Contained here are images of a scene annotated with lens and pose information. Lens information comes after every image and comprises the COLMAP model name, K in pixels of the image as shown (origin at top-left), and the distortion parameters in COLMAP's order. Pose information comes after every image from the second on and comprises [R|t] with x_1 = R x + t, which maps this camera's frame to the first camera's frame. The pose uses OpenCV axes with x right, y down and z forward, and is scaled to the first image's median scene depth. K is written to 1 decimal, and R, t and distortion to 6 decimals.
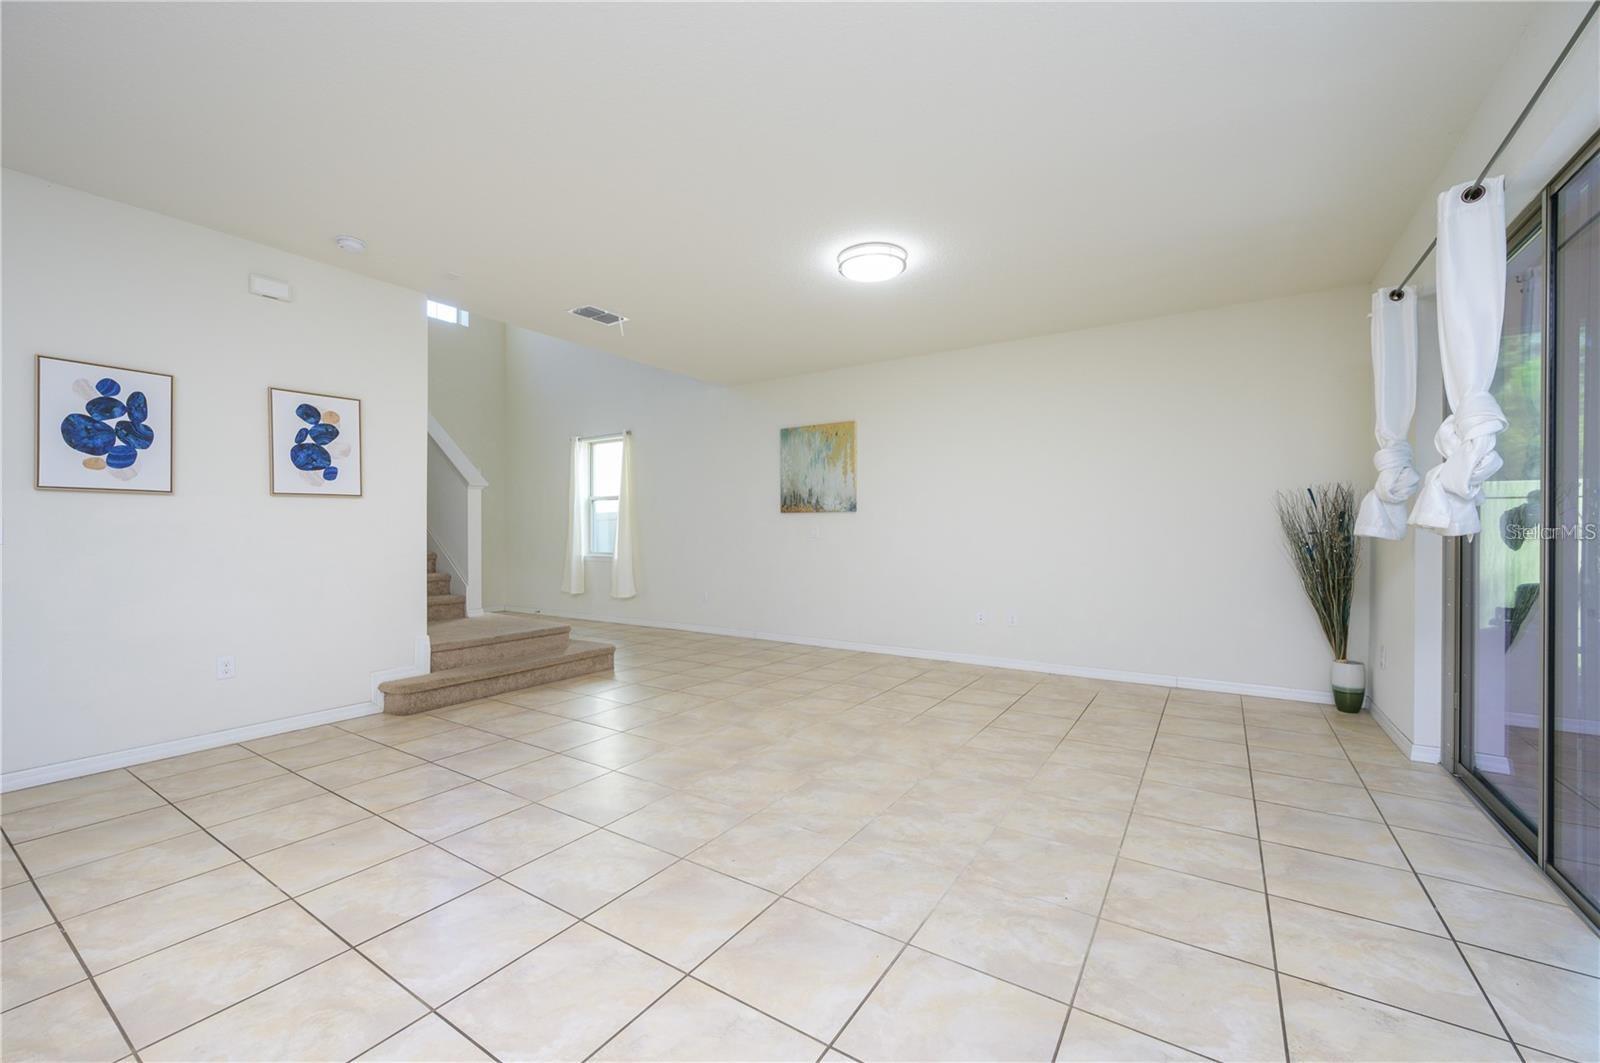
lens RADIAL K [[636.9, 0, 796.1], [0, 636.9, 535.9], [0, 0, 1]] dist [0.000537, 0.000643]
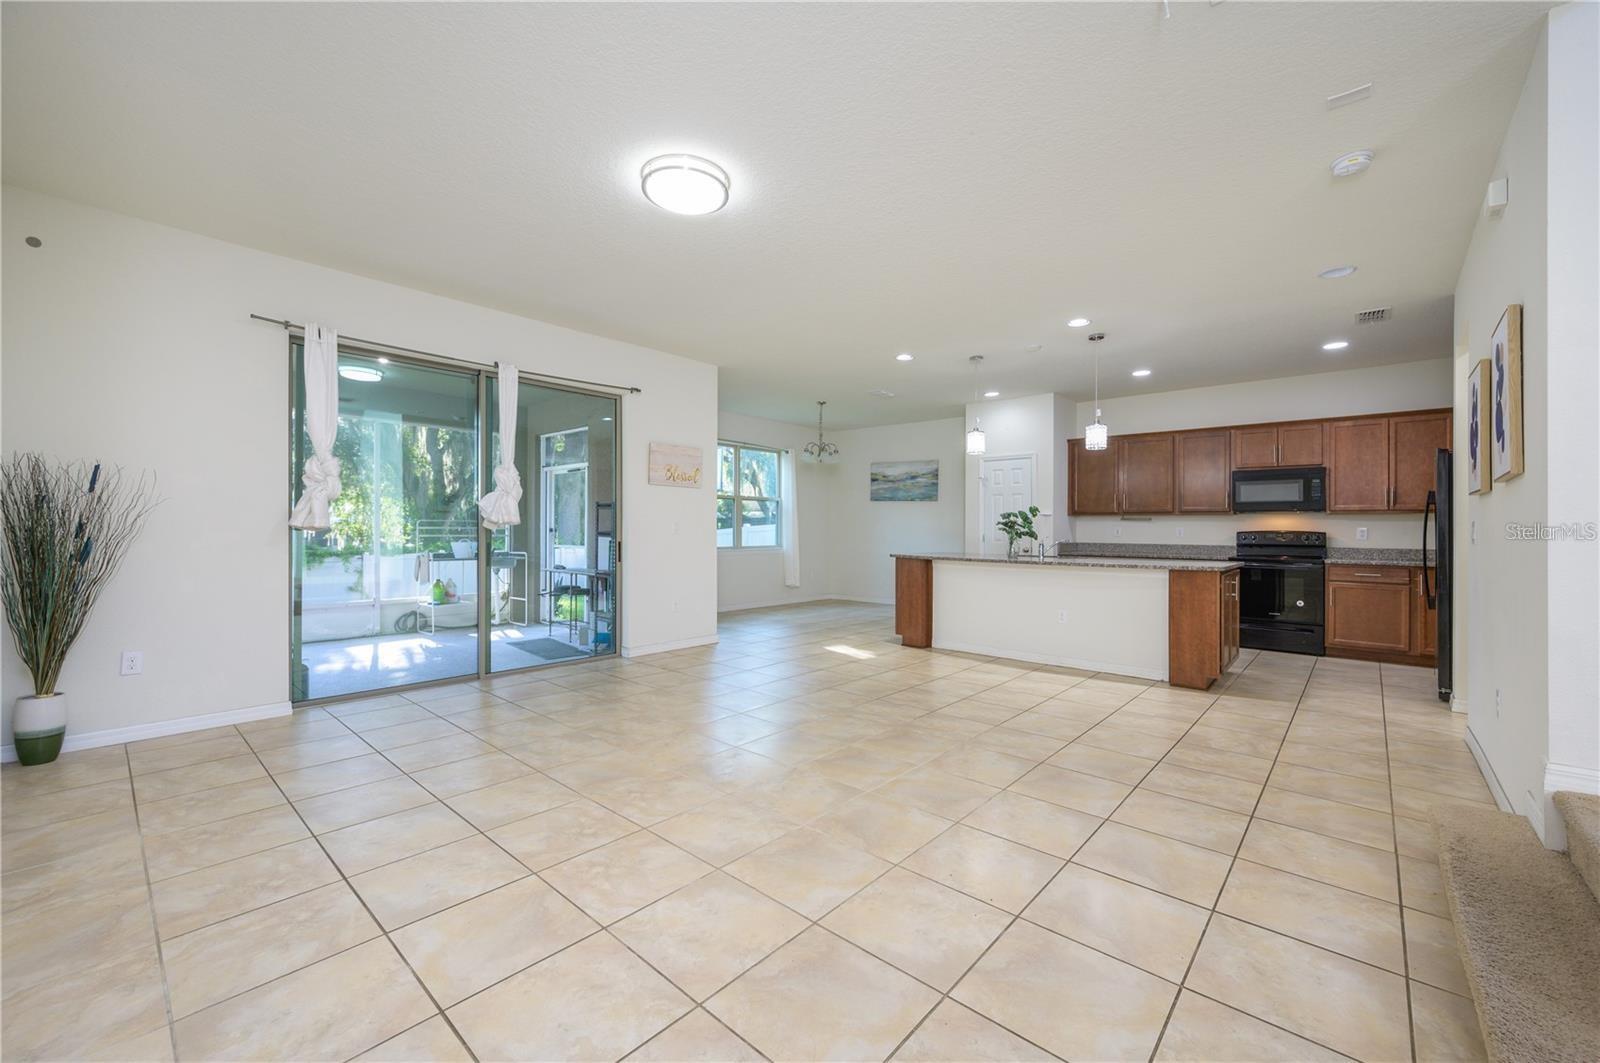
lens RADIAL K [[636.9, 0, 809.6], [0, 636.9, 528.2], [0, 0, 1]] dist [0.000537, 0.000643]
pose [[-0.991633, -0.008389, 0.128814, -0.143568], [-0.007762, 0.999955, 0.005364, -0.011426], [-0.128854, 0.004319, -0.991654, 1.900517]]
